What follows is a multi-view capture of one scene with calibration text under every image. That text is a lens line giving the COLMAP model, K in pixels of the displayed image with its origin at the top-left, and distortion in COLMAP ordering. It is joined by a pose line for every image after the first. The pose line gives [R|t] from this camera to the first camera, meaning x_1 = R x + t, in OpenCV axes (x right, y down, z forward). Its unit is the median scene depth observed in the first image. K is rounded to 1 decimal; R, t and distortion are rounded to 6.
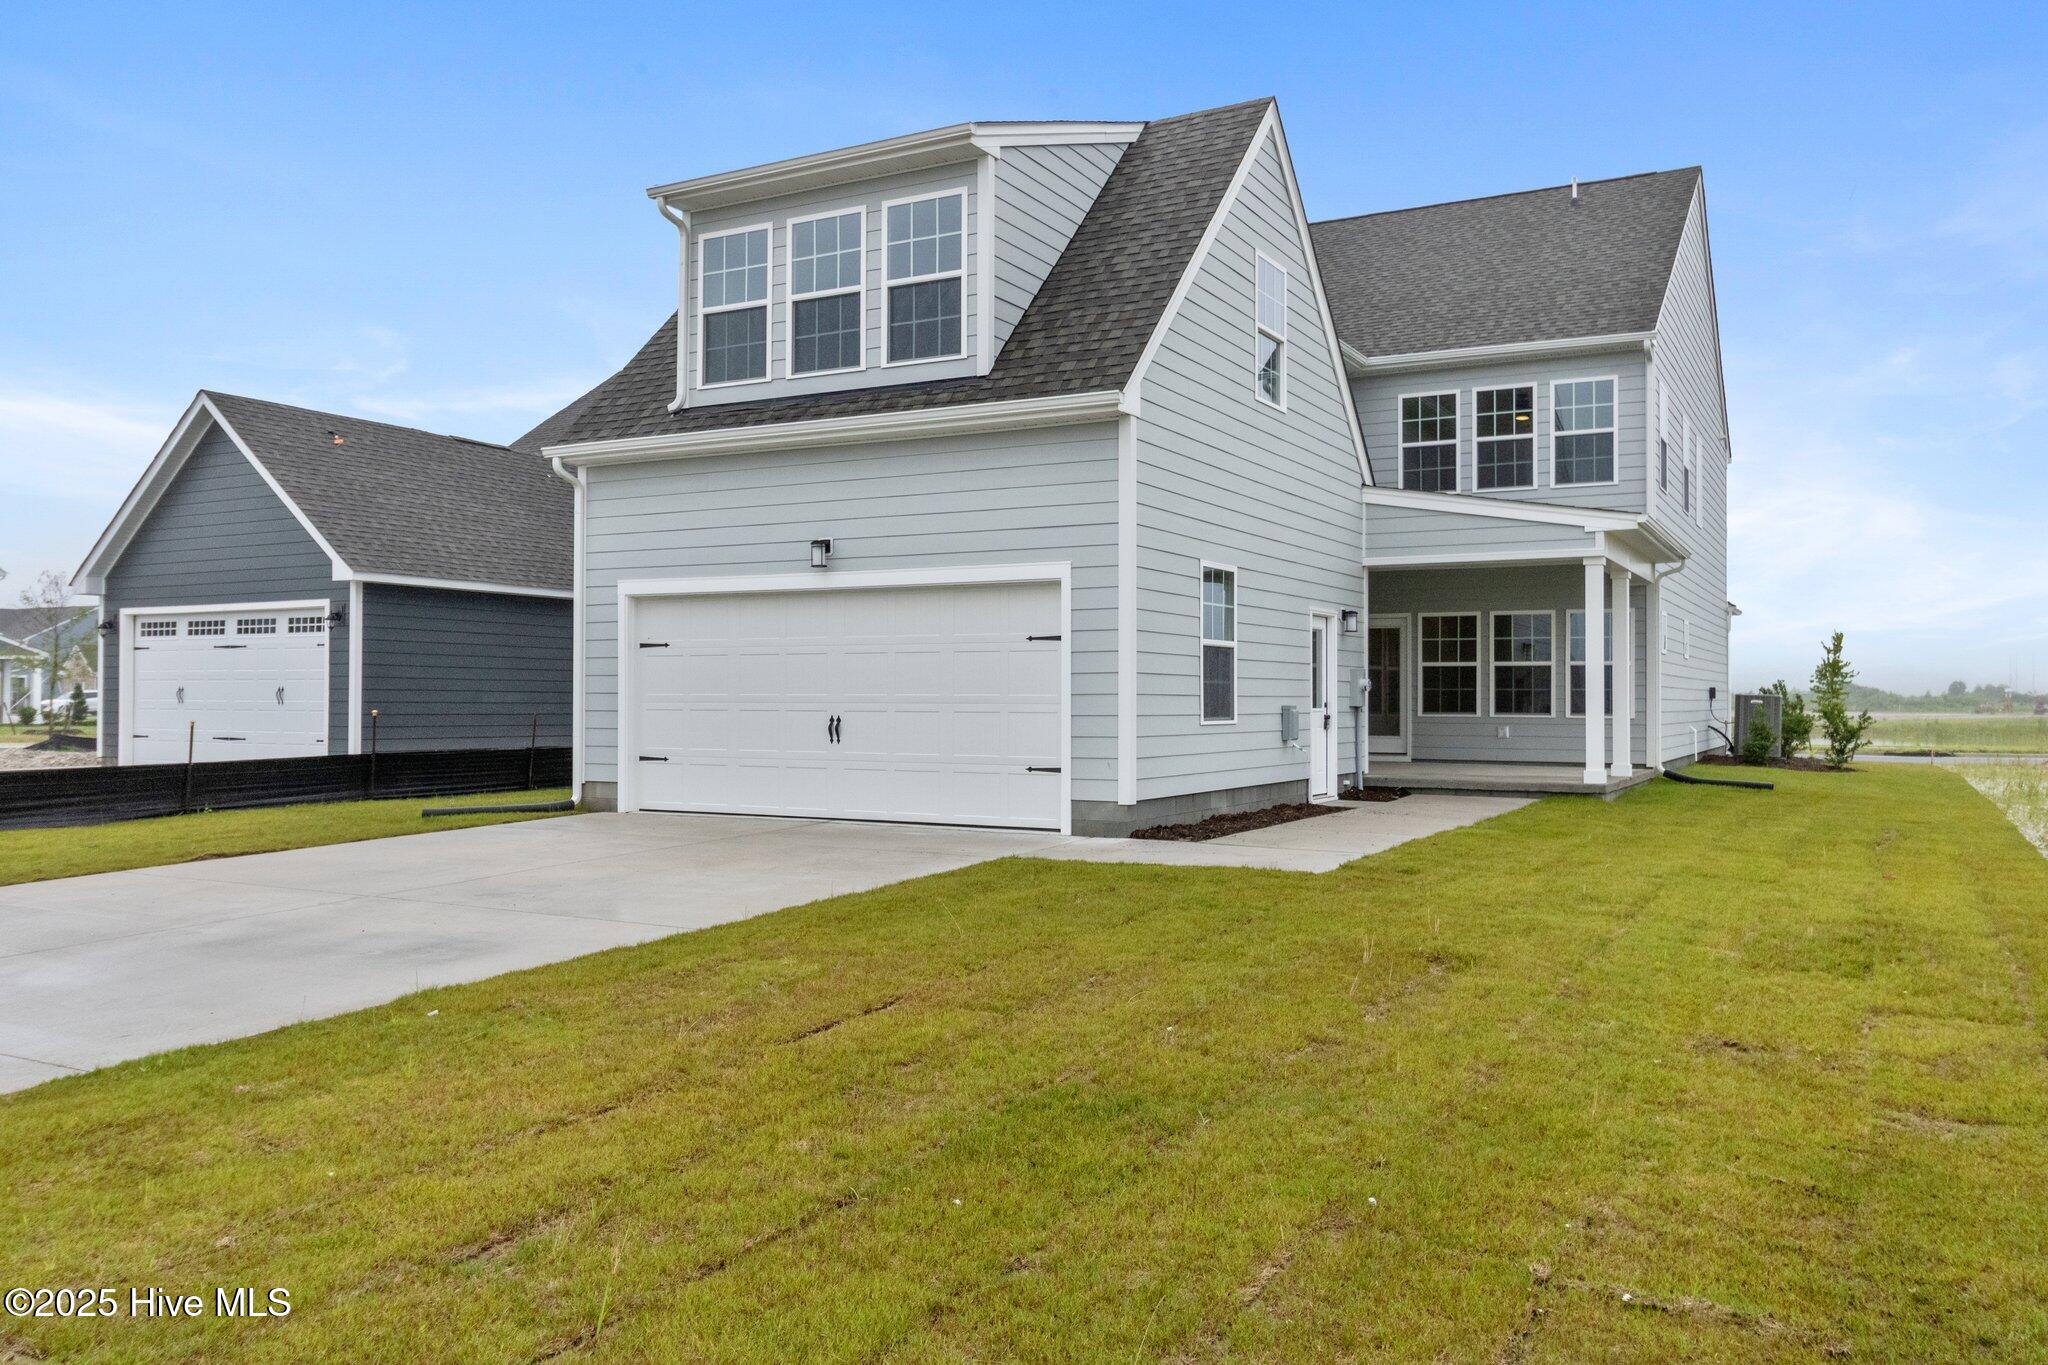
lens RADIAL K [[1557.9, 0, 1023.5], [0, 1557.9, 637.3], [0, 0, 1]] dist [-0.000659, 0.000134]
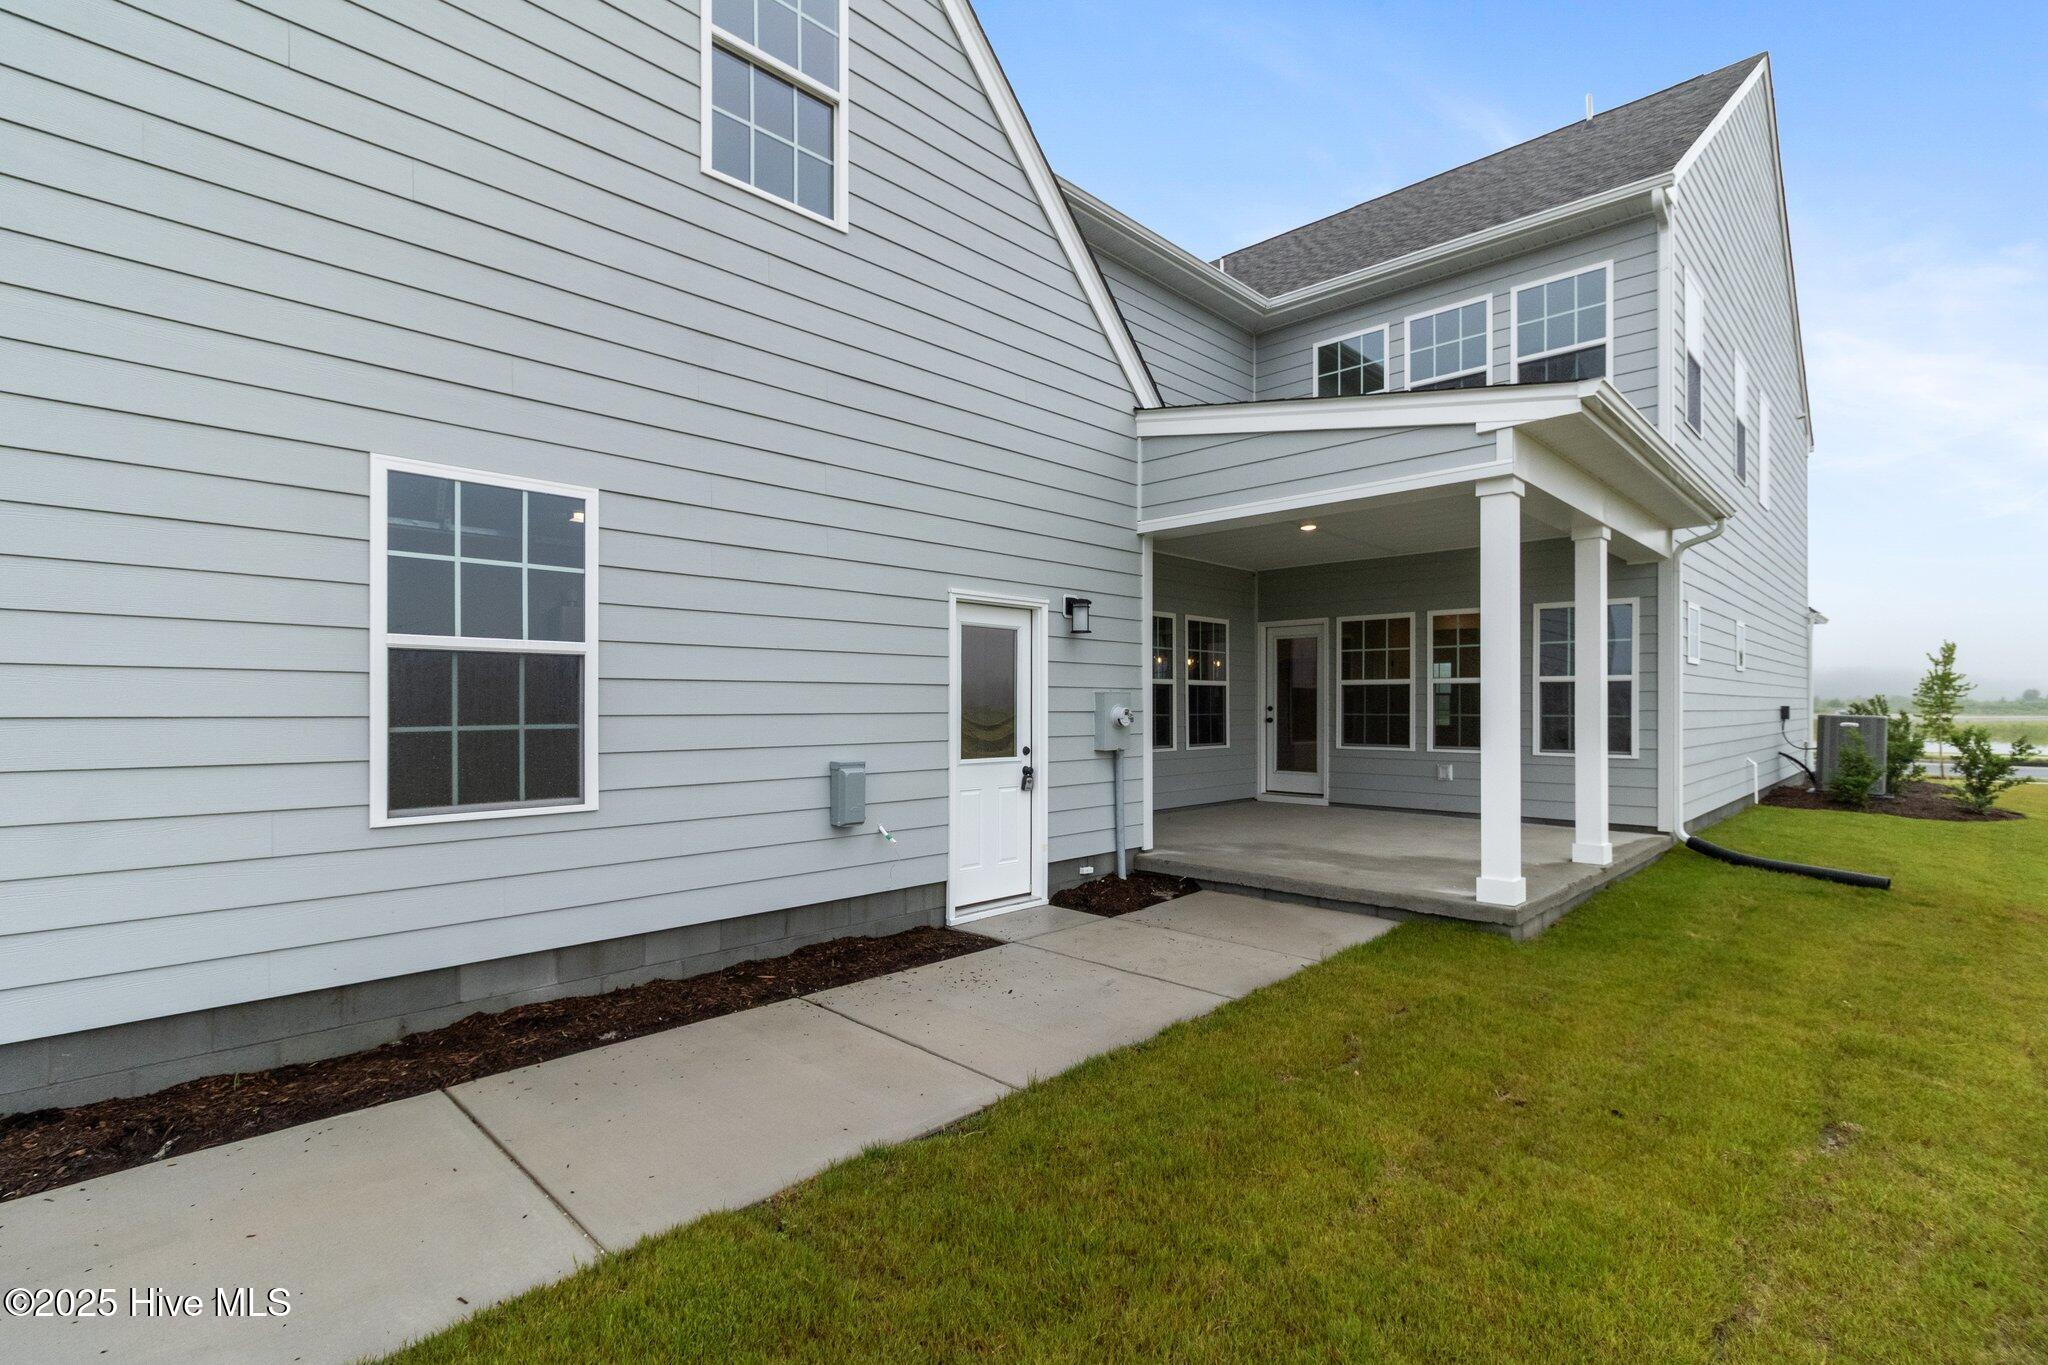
lens RADIAL K [[941.7, 0, 1034.5], [0, 941.7, 686.8], [0, 0, 1]] dist [0.001807, -0.000210]
pose [[0.964251, -0.009363, -0.264825, 0.233844], [0.014492, 0.999743, 0.017421, 0.009045], [0.264593, -0.020636, 0.964139, 0.505437]]
